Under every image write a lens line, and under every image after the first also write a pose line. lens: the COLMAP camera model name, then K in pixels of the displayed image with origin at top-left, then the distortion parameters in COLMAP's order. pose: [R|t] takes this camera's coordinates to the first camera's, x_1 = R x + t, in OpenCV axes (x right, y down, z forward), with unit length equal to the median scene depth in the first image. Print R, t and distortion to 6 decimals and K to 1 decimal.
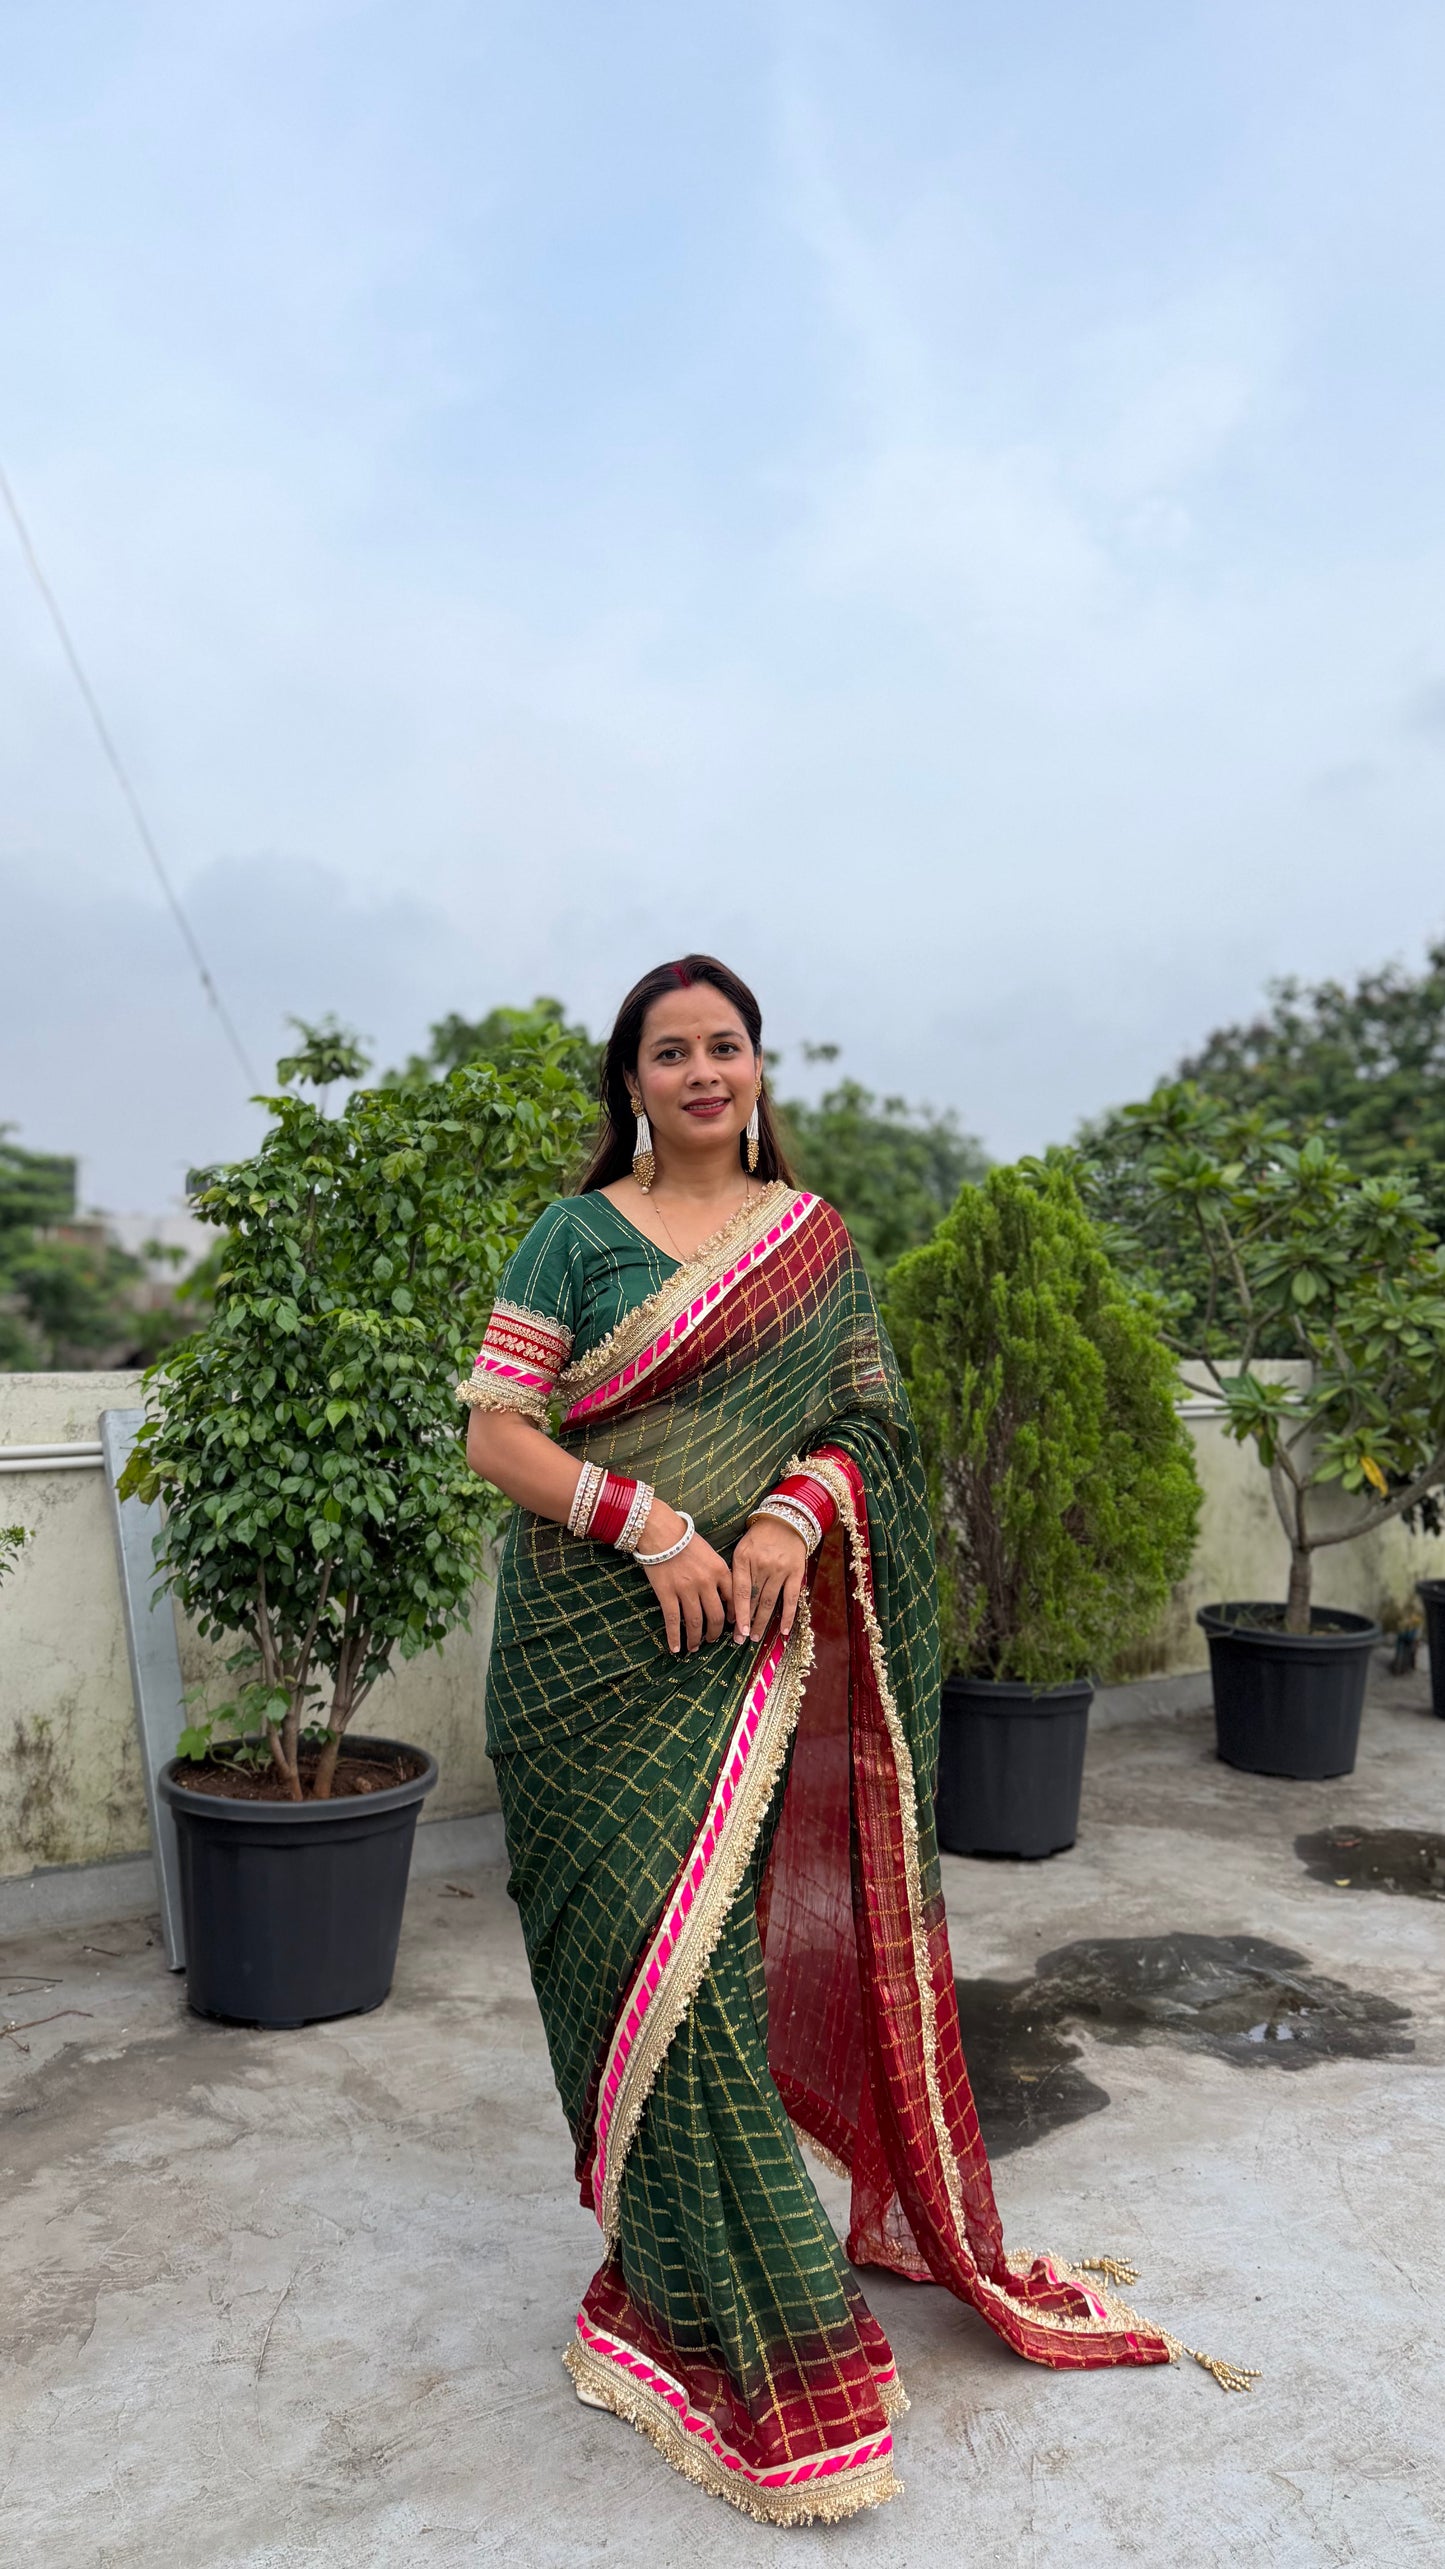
lens RADIAL K [[1845.8, 0, 723.2], [0, 1845.8, 1202.9], [0, 0, 1]] dist [0.004583, -0.010521]
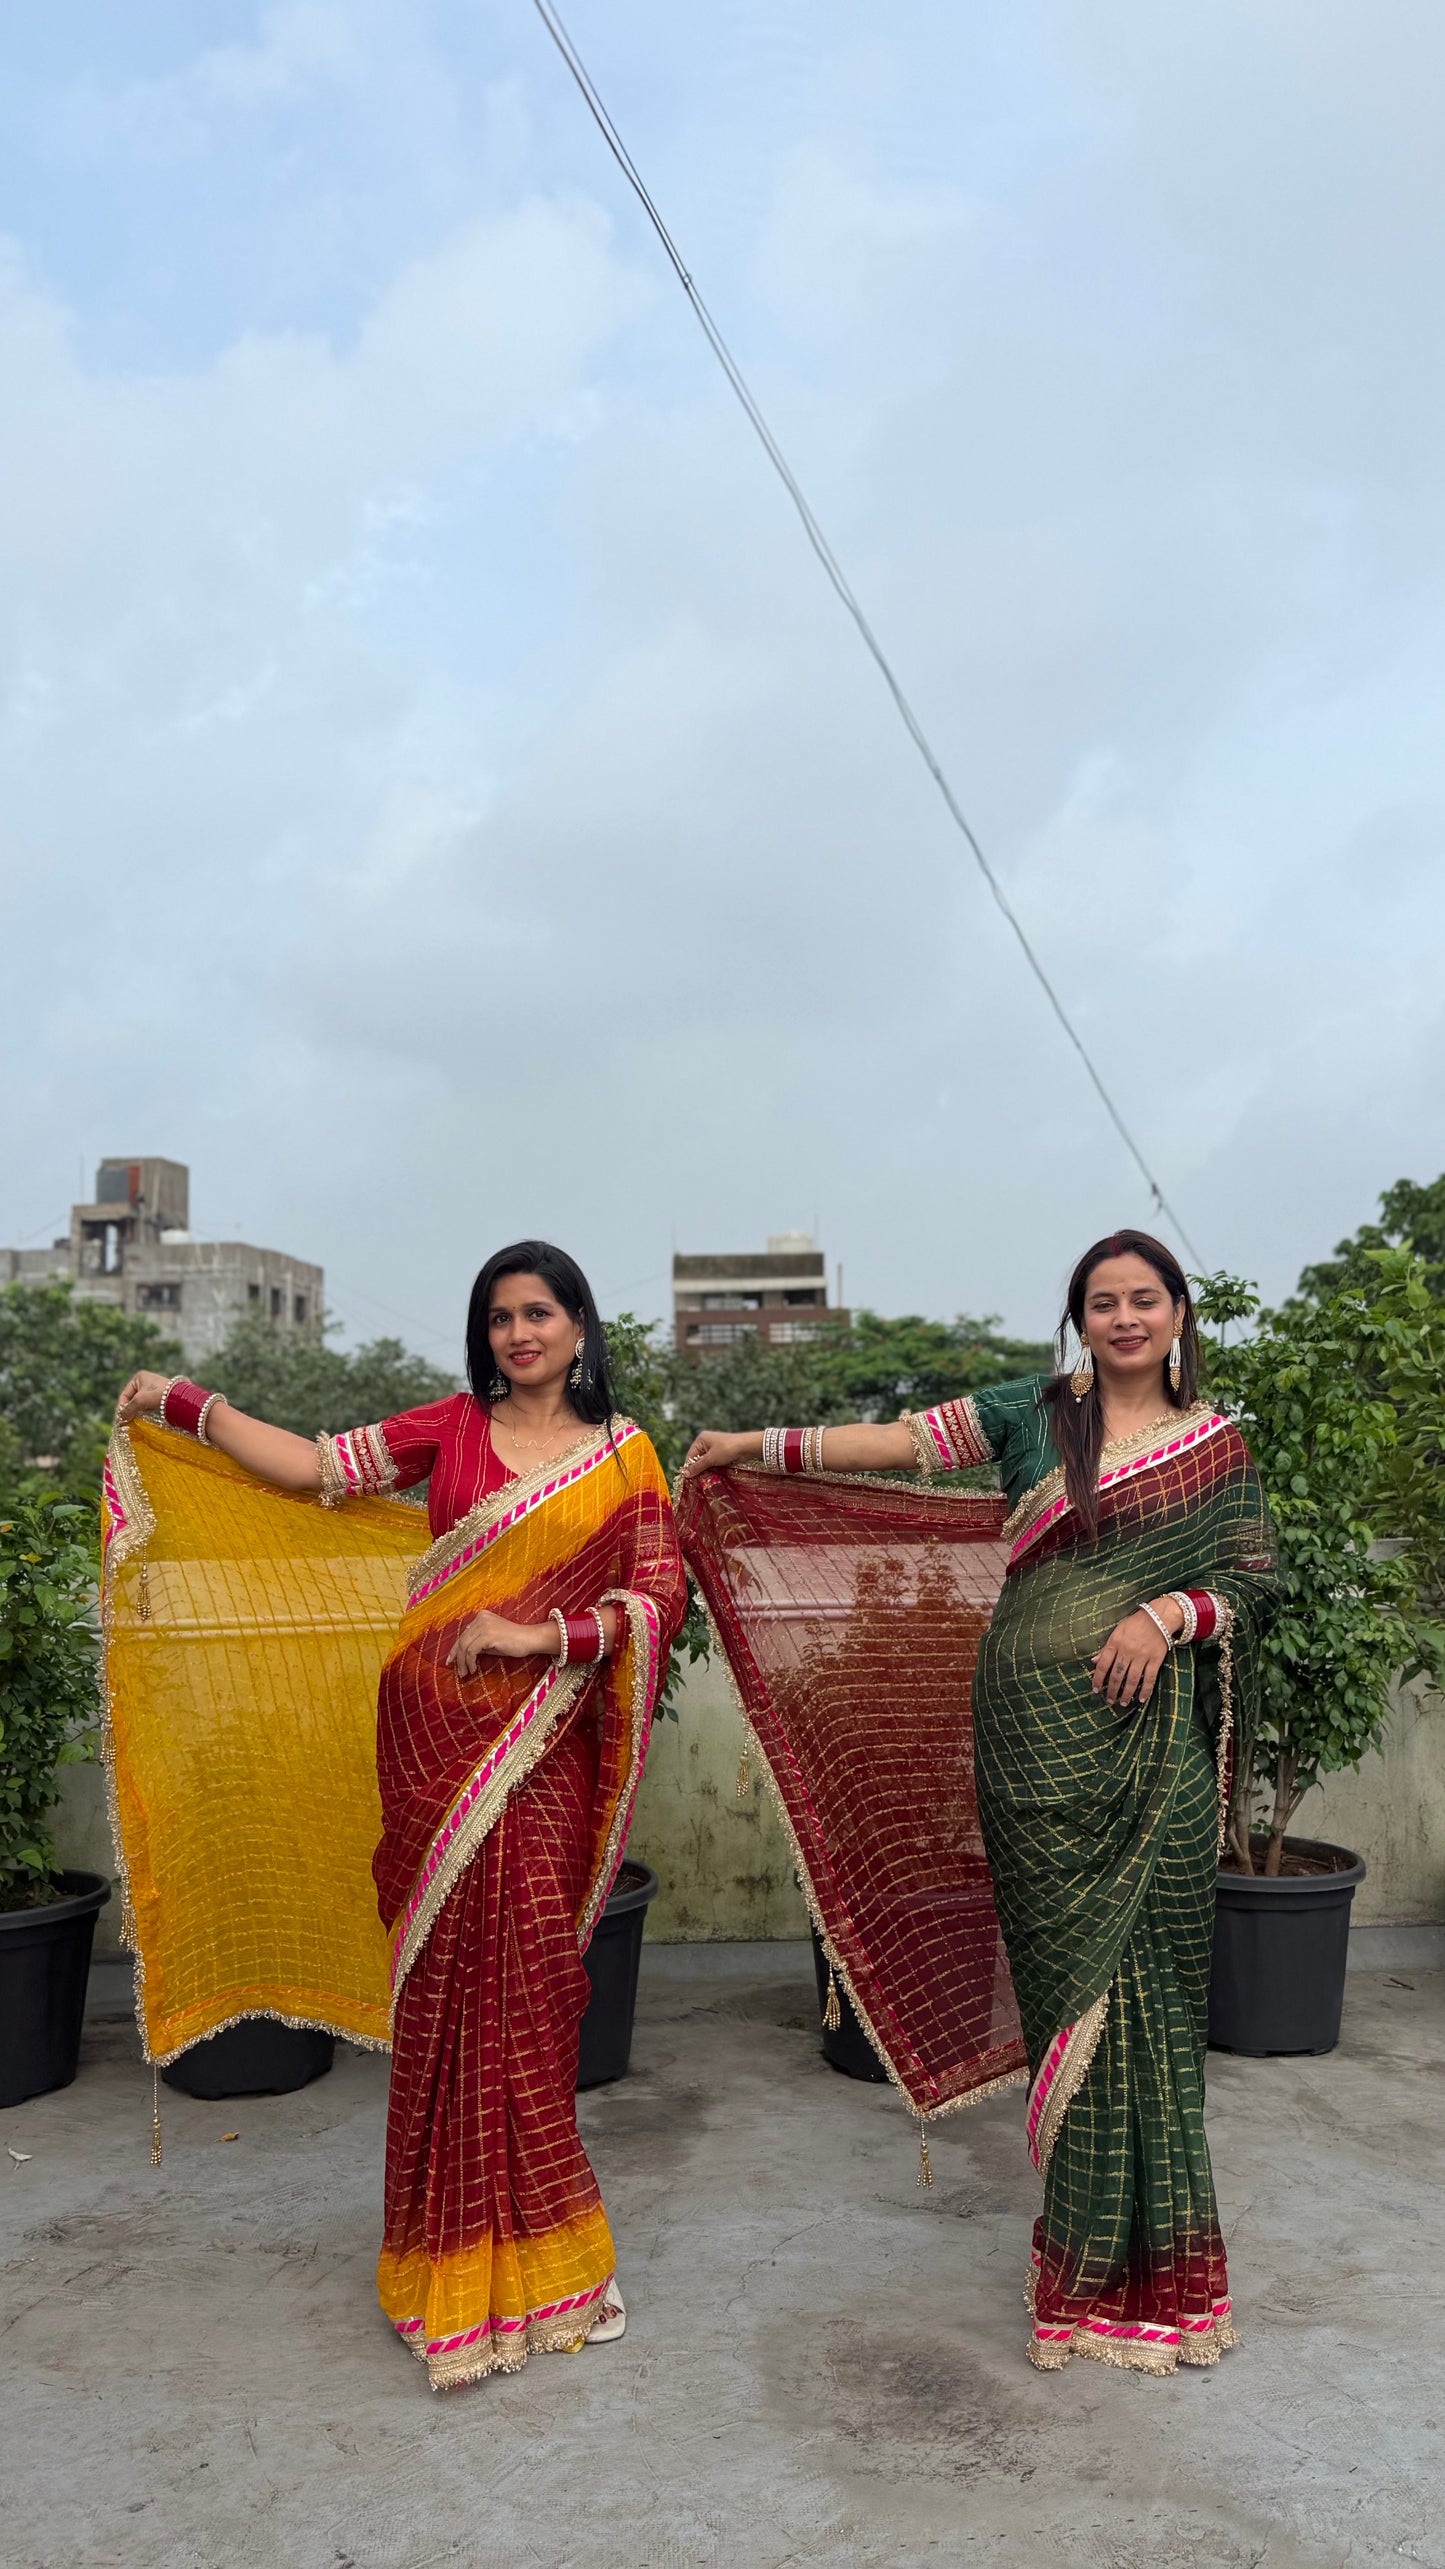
lens RADIAL K [[1845.8, 0, 723.2], [0, 1845.8, 1202.9], [0, 0, 1]] dist [0.004583, -0.010521]
pose [[0.868695, -0.101731, -0.484787, 0.117999], [0.056473, 0.992642, -0.107109, -0.026582], [0.492117, 0.065668, 0.868049, -0.315298]]
